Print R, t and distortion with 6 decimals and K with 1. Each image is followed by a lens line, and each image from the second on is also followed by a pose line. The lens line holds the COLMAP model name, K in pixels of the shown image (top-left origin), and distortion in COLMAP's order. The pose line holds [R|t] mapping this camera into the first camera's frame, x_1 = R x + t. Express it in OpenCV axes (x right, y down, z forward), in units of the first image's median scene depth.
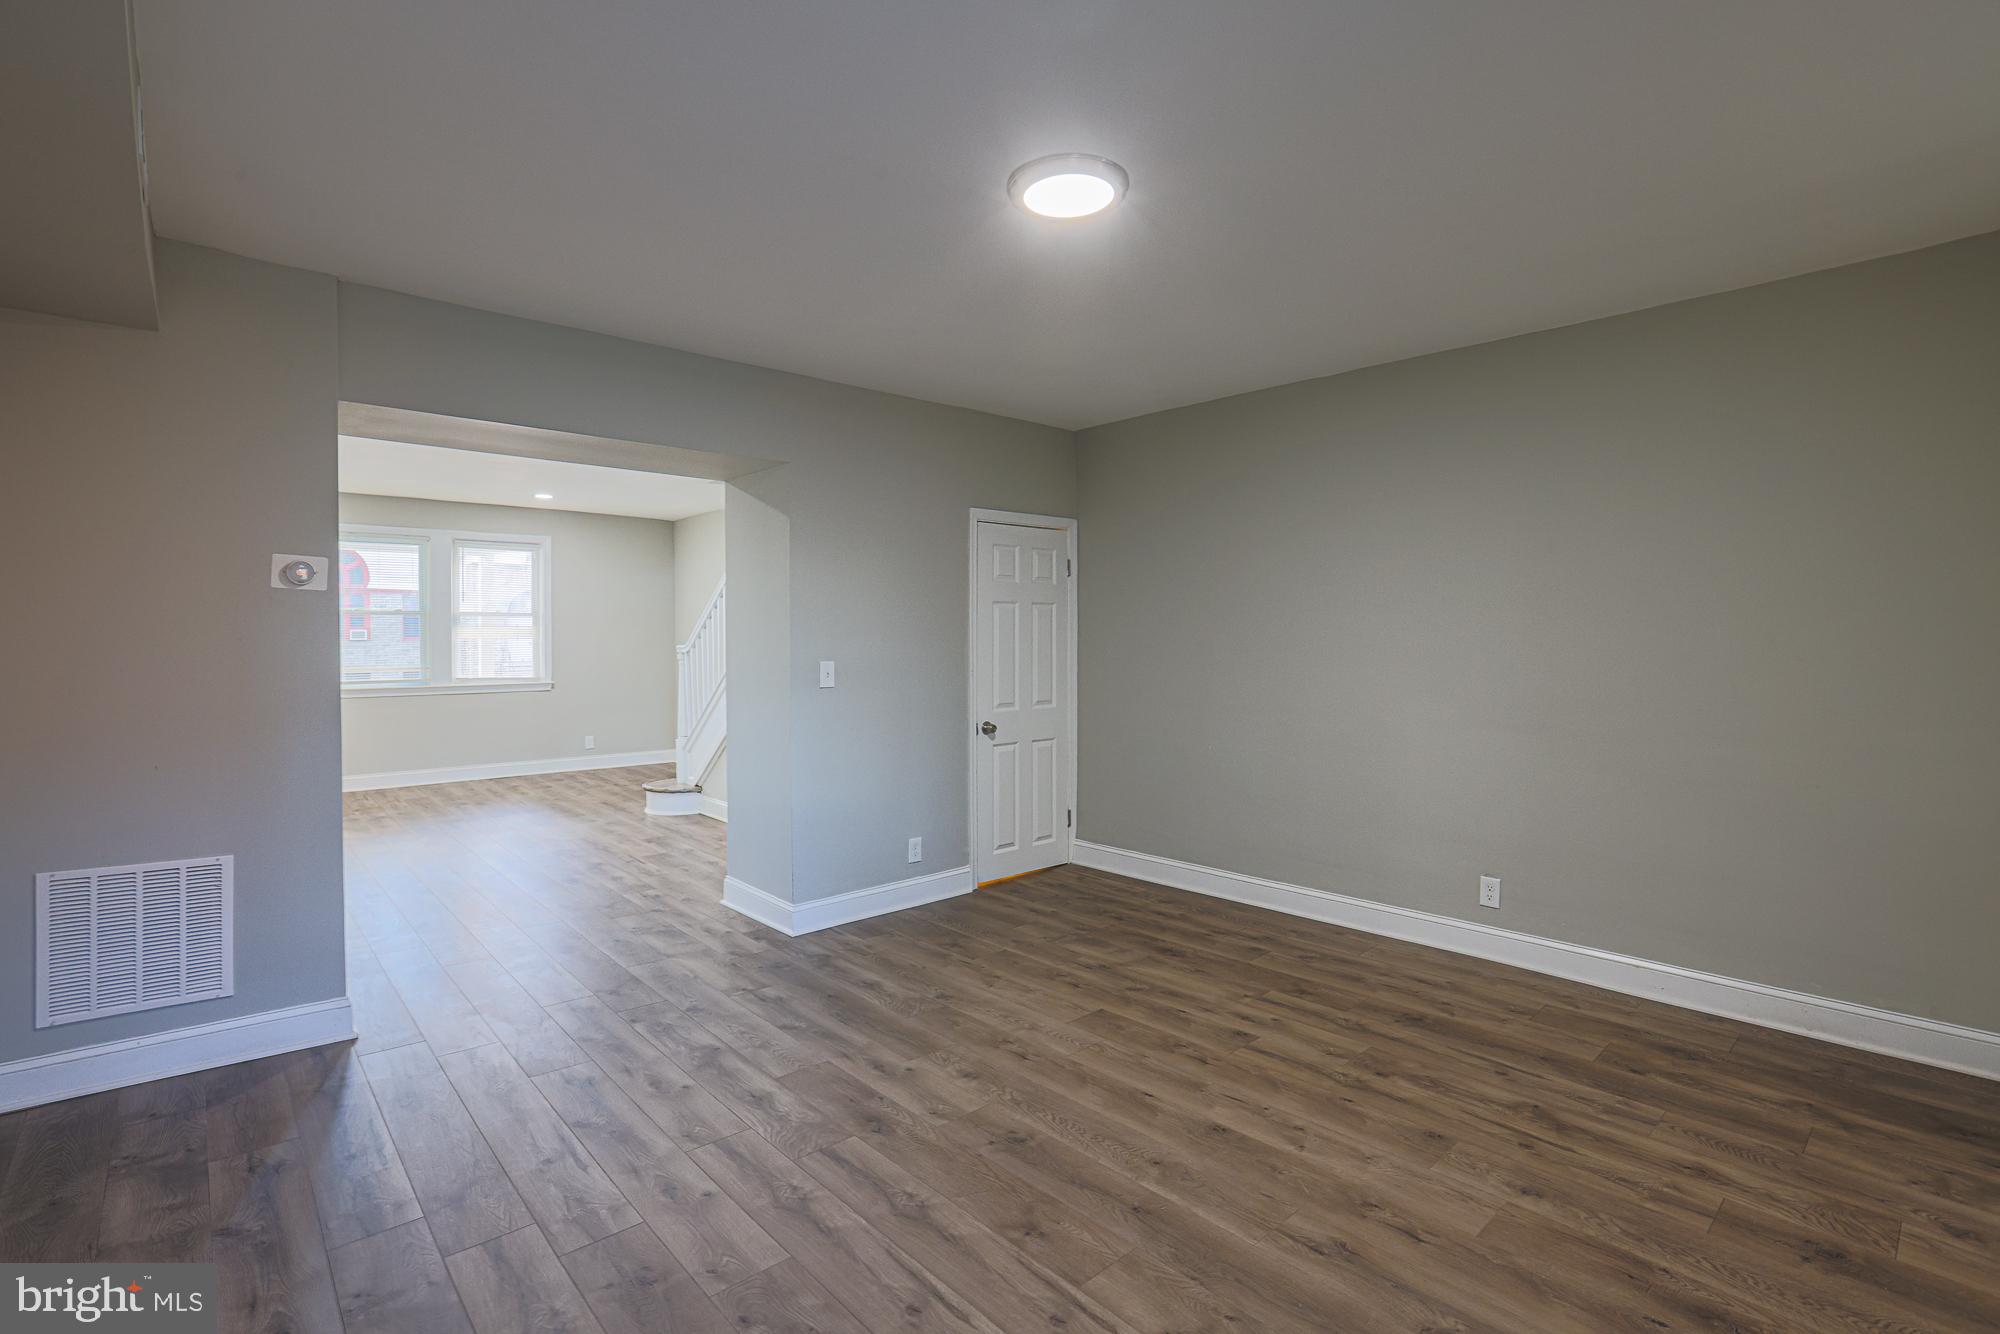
lens RADIAL K [[927.9, 0, 997.0], [0, 927.9, 634.3], [0, 0, 1]] dist [-0.050984, 0.020055]
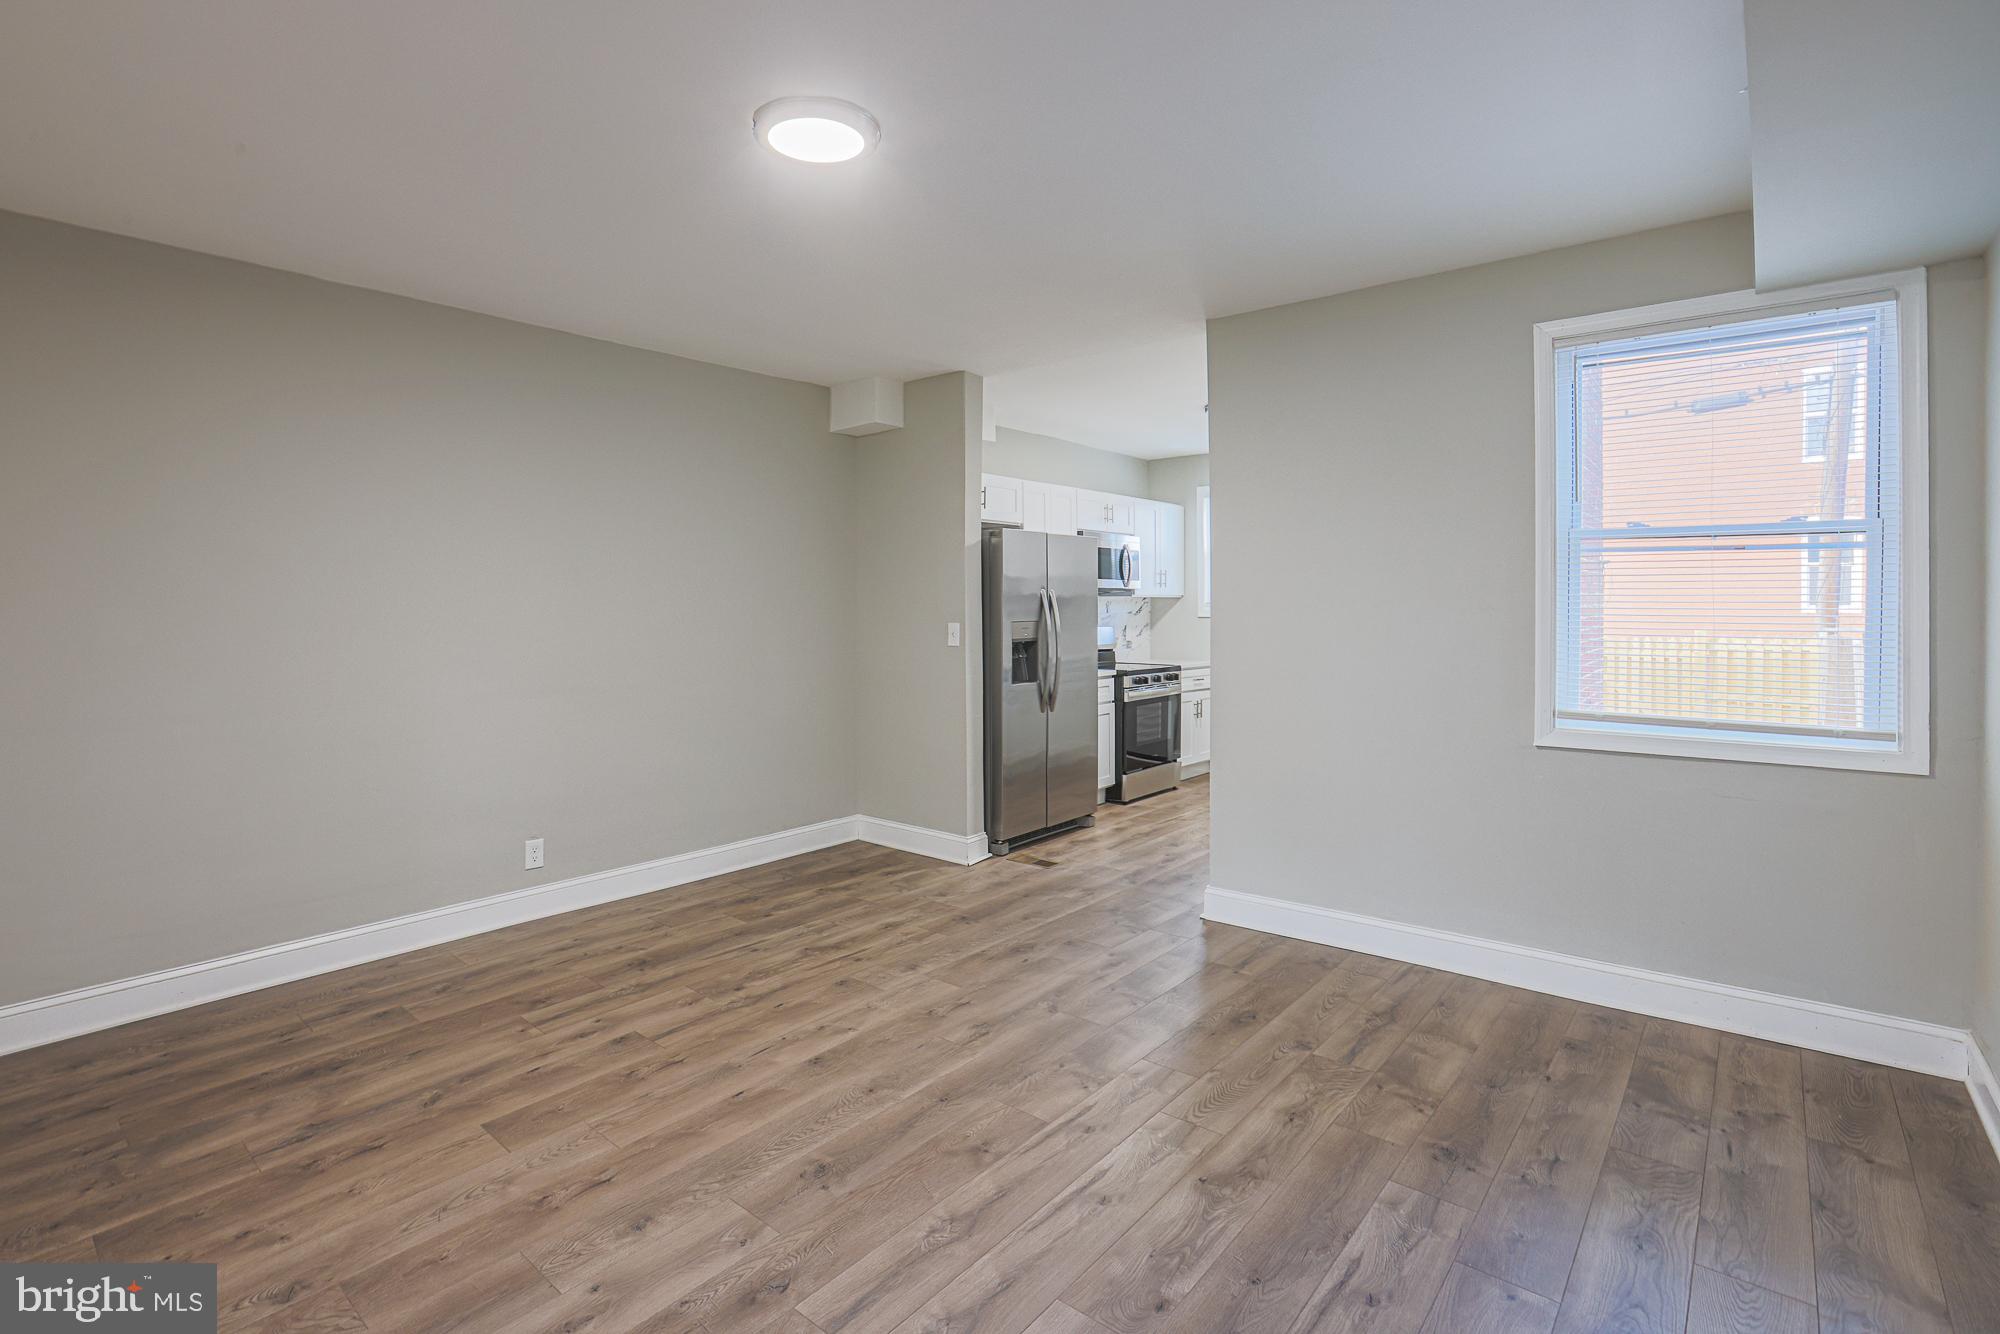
lens RADIAL K [[947.1, 0, 1006.2], [0, 947.1, 613.5], [0, 0, 1]] dist [-0.055307, 0.020893]
pose [[-0.147043, -0.005043, 0.989117, -0.660762], [0.003442, 0.999978, 0.005610, 0.003656], [-0.989124, 0.004230, -0.147023, 0.699671]]
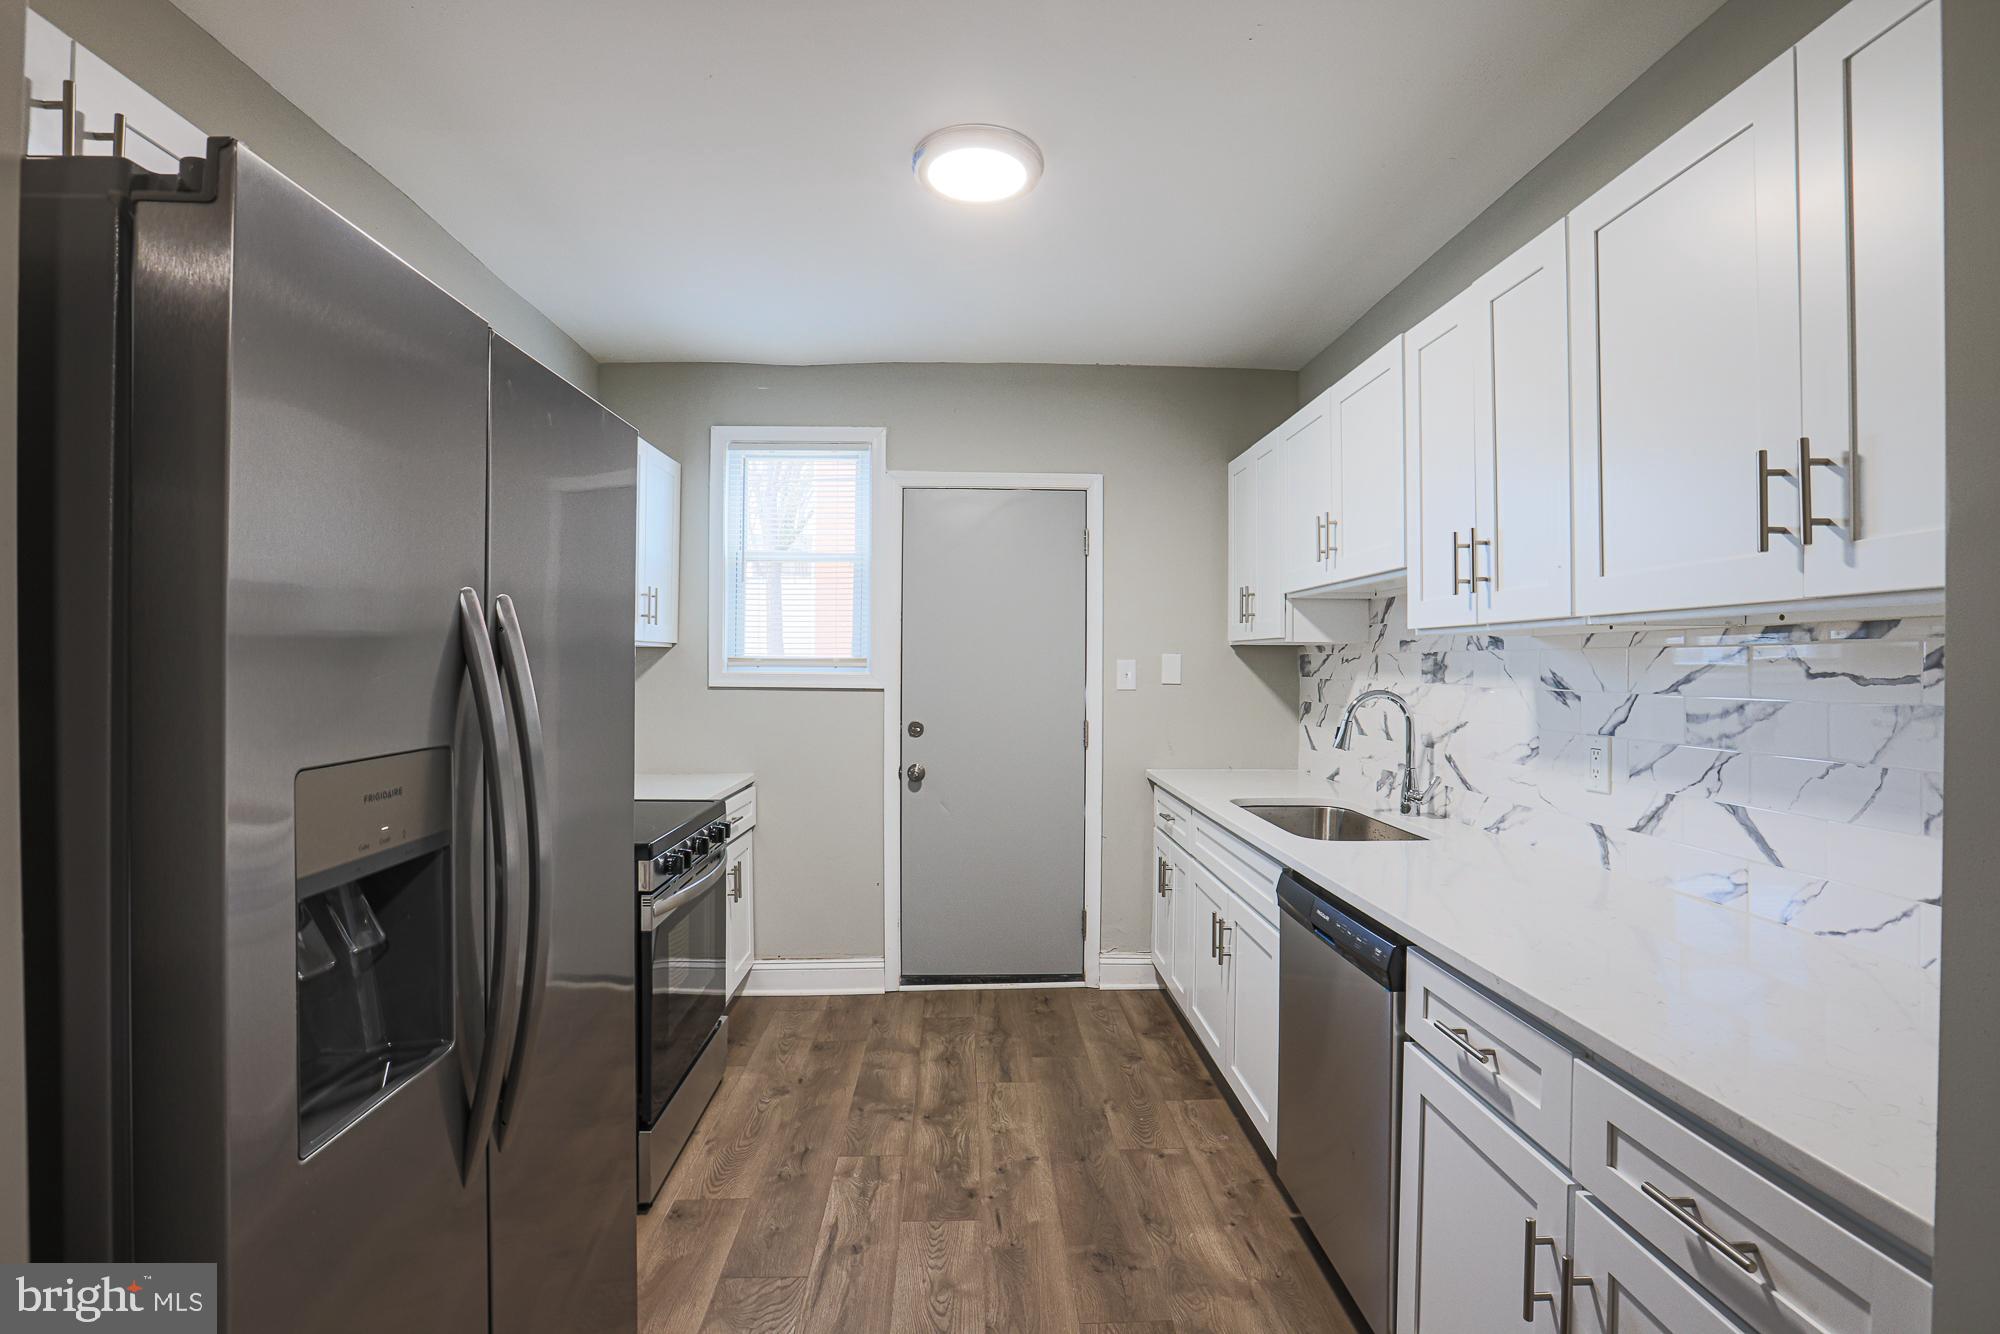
lens RADIAL K [[917.9, 0, 1009.5], [0, 917.9, 666.5], [0, 0, 1]] dist [-0.052874, 0.019587]
pose [[-0.779317, -0.002617, 0.626624, 0.560995], [-0.001641, 0.999996, 0.002135, -0.000885], [-0.626628, 0.000636, -0.779319, 0.531245]]
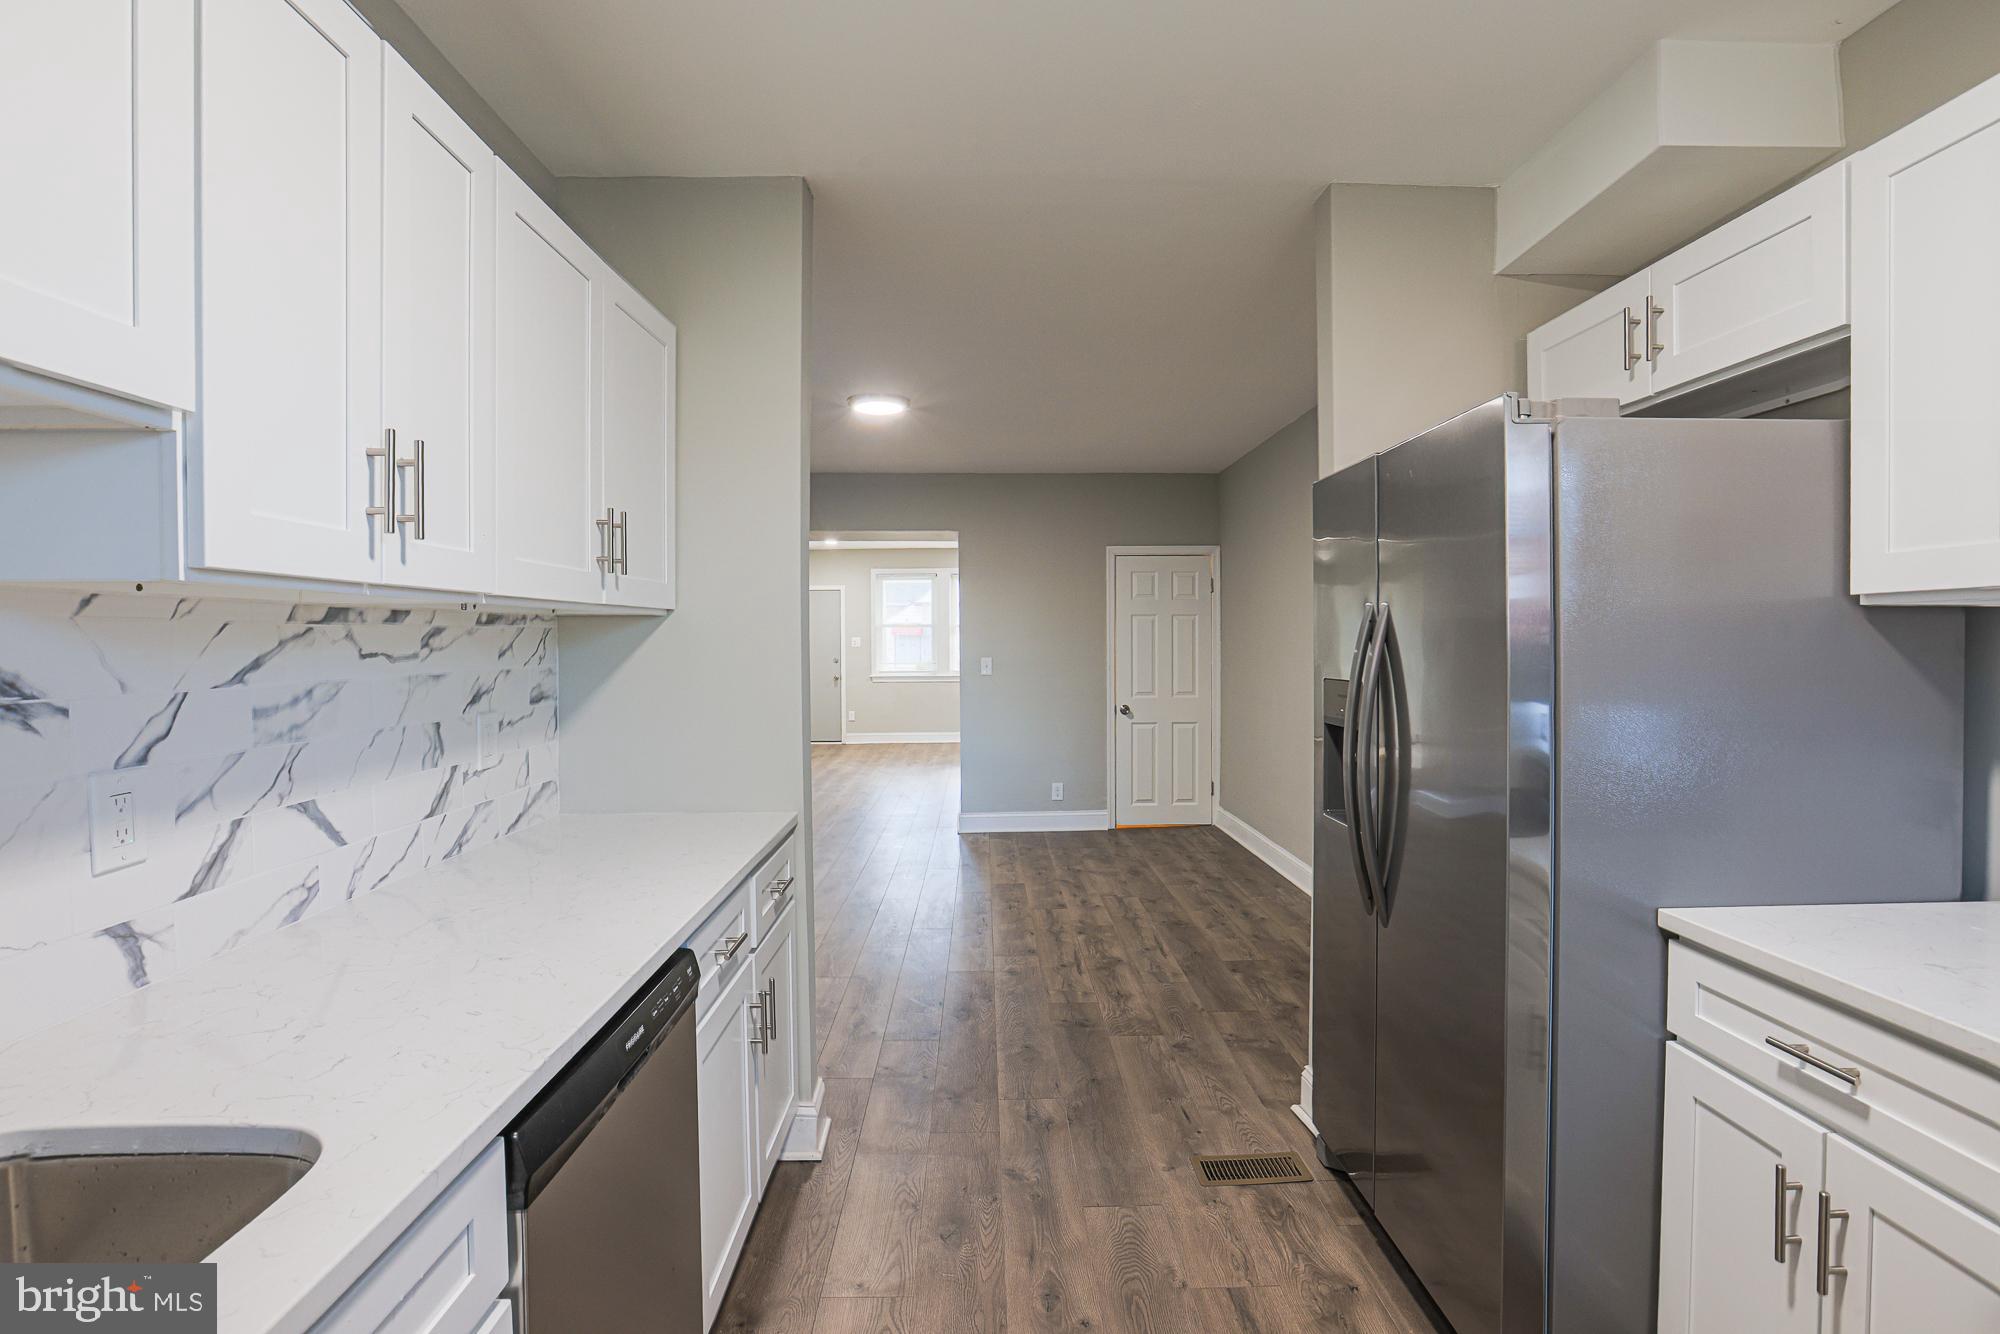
lens RADIAL K [[948.2, 0, 994.3], [0, 948.2, 660.4], [0, 0, 1]] dist [-0.028995, 0.009226]
pose [[0.753872, 0.011467, -0.656921, 1.115279], [0.004837, 0.999724, 0.023001, -0.003277], [0.657003, -0.020517, 0.753608, -0.219518]]
